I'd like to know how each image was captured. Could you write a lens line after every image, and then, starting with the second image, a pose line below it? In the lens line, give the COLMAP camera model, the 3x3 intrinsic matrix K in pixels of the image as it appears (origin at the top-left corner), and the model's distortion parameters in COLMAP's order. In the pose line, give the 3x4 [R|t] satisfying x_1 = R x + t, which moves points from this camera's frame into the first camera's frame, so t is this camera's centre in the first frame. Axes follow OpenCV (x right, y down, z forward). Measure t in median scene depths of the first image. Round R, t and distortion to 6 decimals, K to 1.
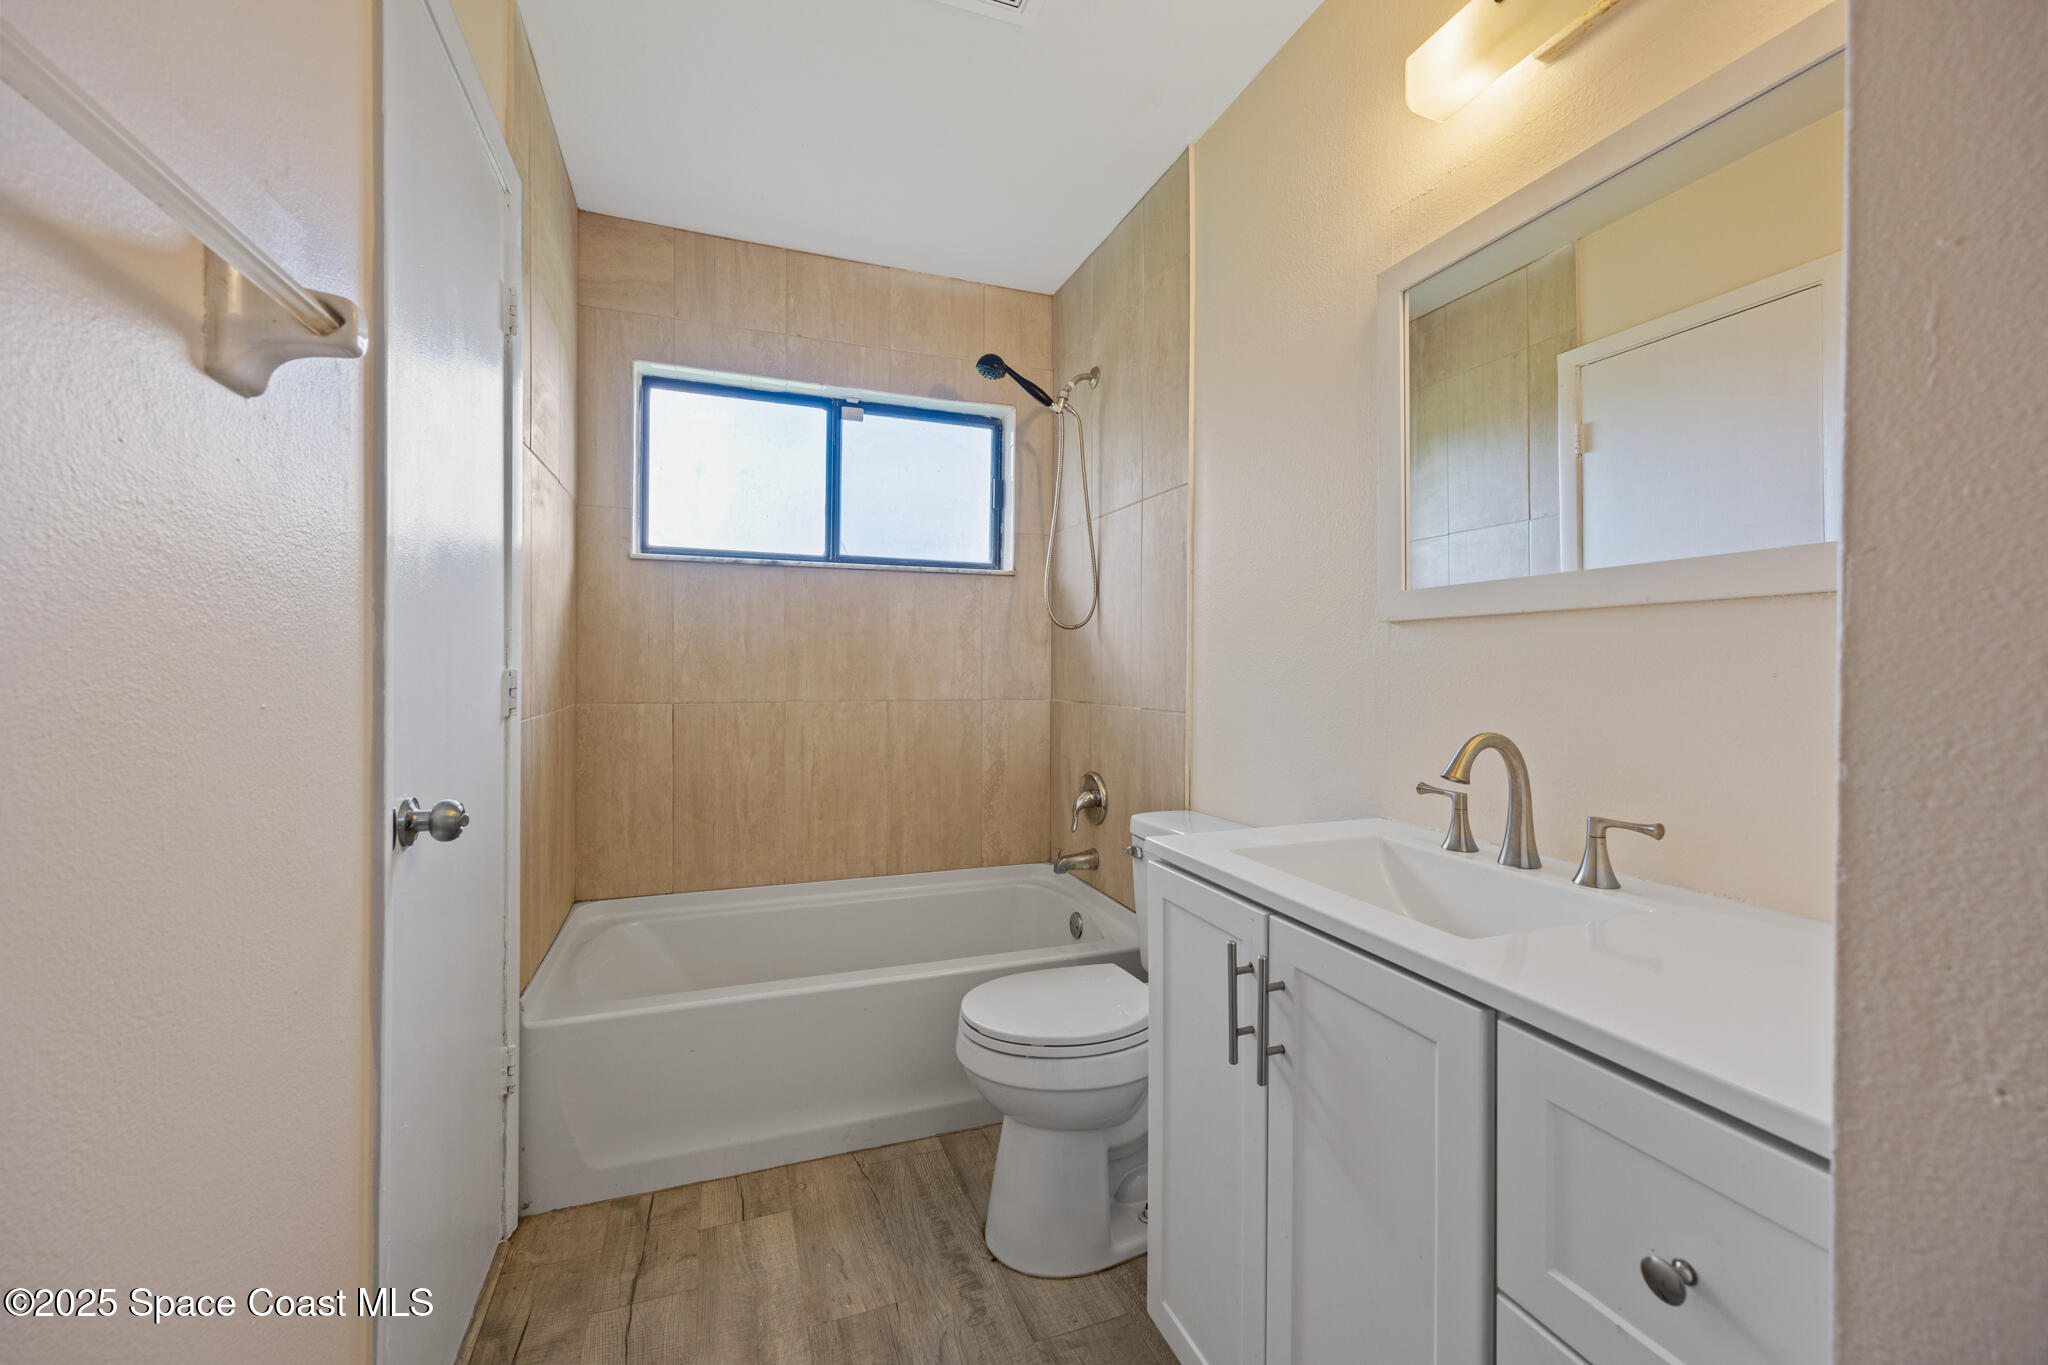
lens RADIAL K [[817.4, 0, 1018.0], [0, 817.4, 663.2], [0, 0, 1]] dist [0.007188, -0.000022]
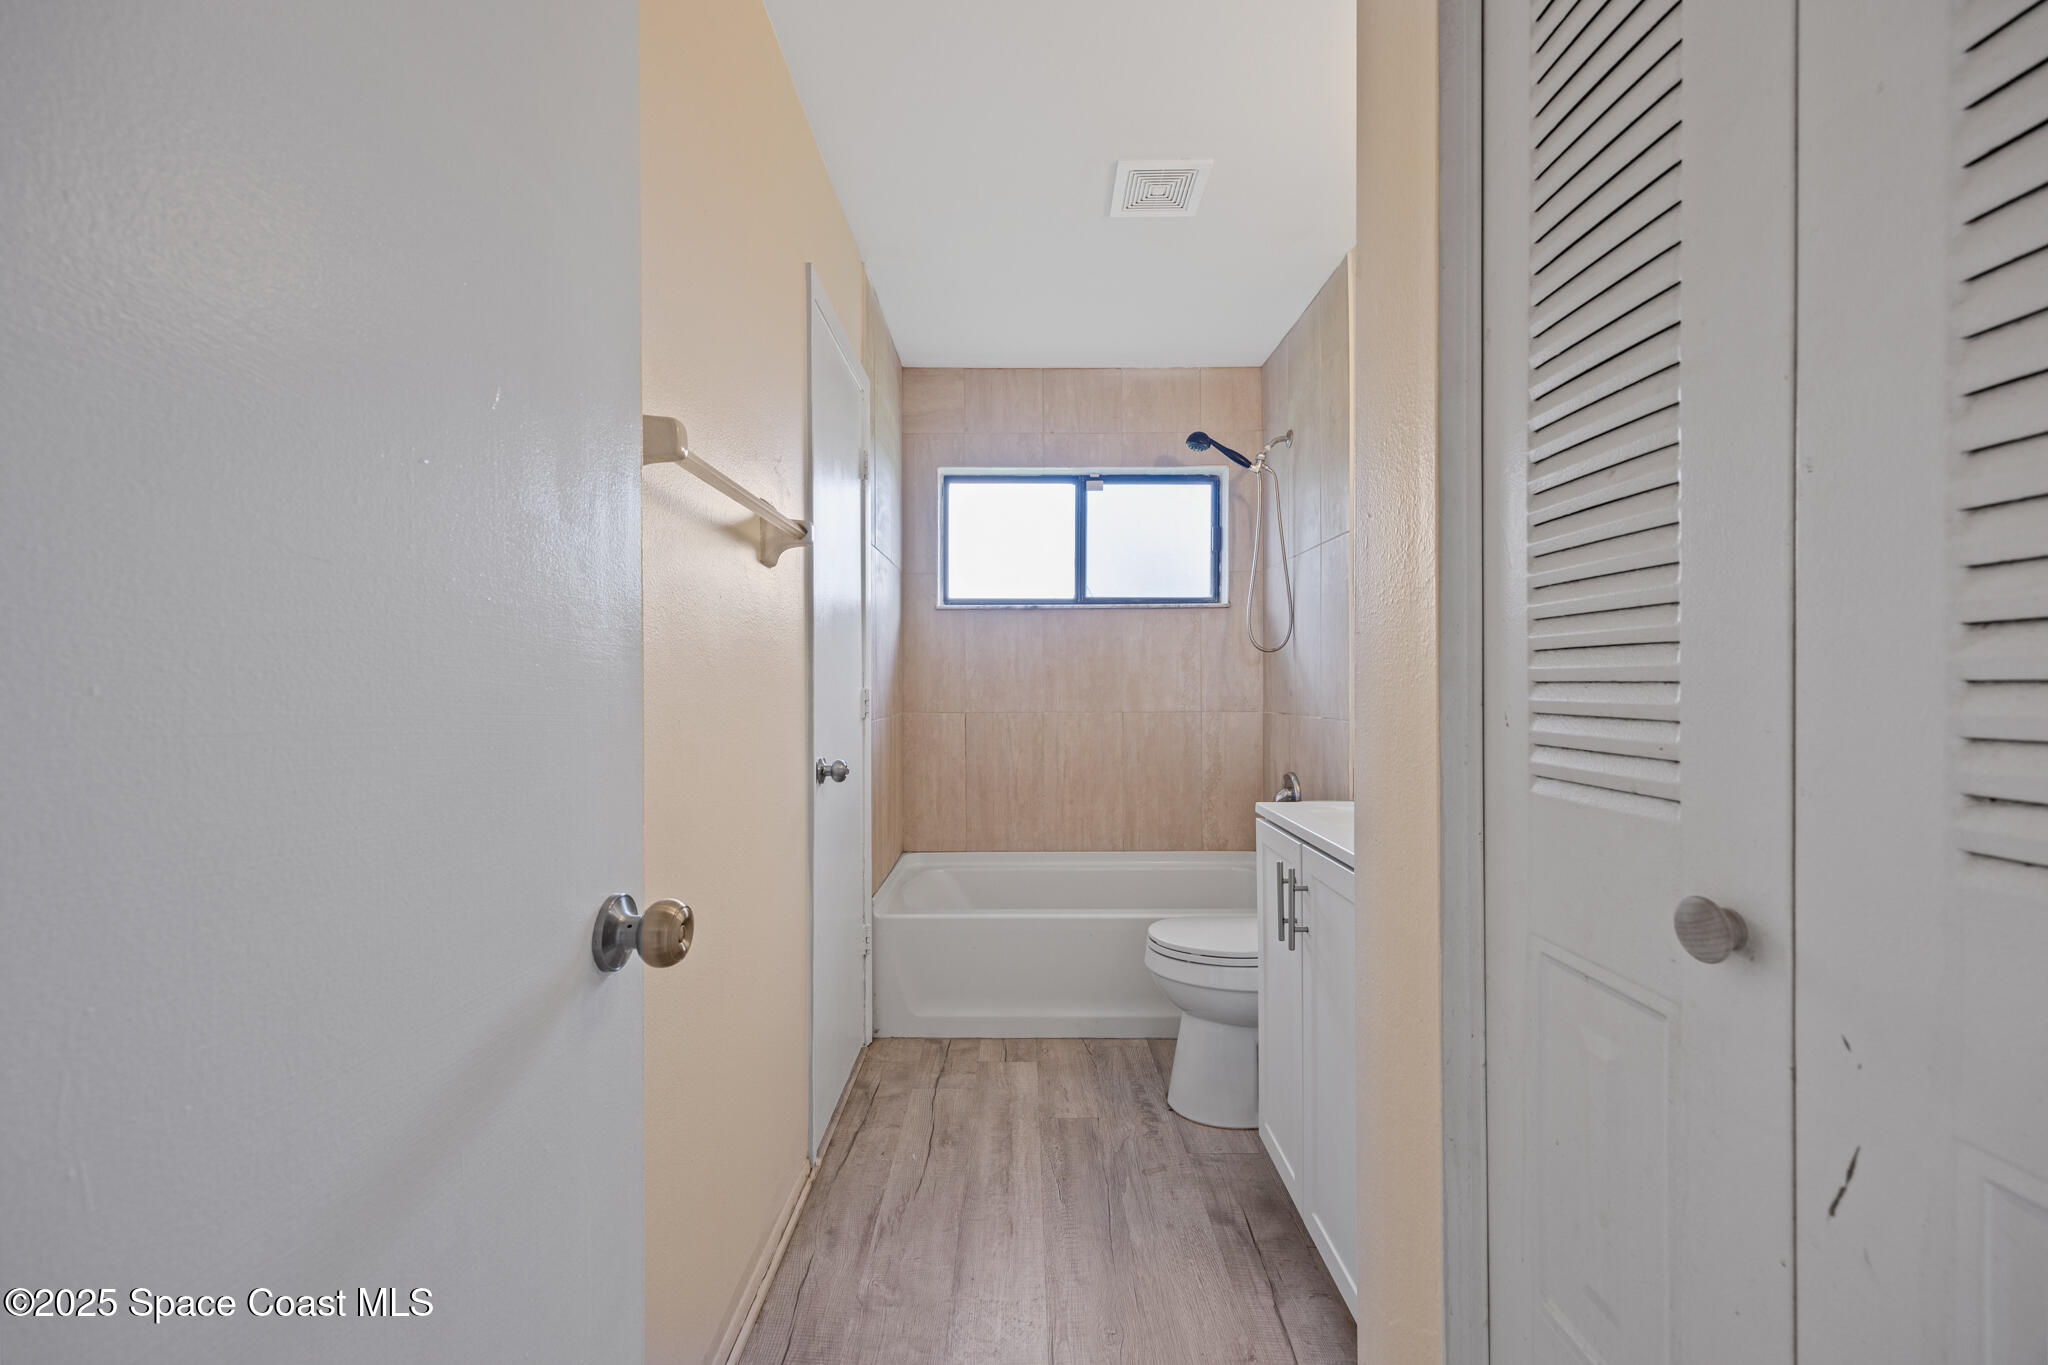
lens RADIAL K [[817.4, 0, 1018.0], [0, 817.4, 663.2], [0, 0, 1]] dist [0.007188, -0.000022]
pose [[0.936855, -0.018167, -0.349245, 0.147131], [0.010190, 0.999644, -0.024664, 0.000257], [0.349568, 0.019548, 0.936707, -0.264738]]
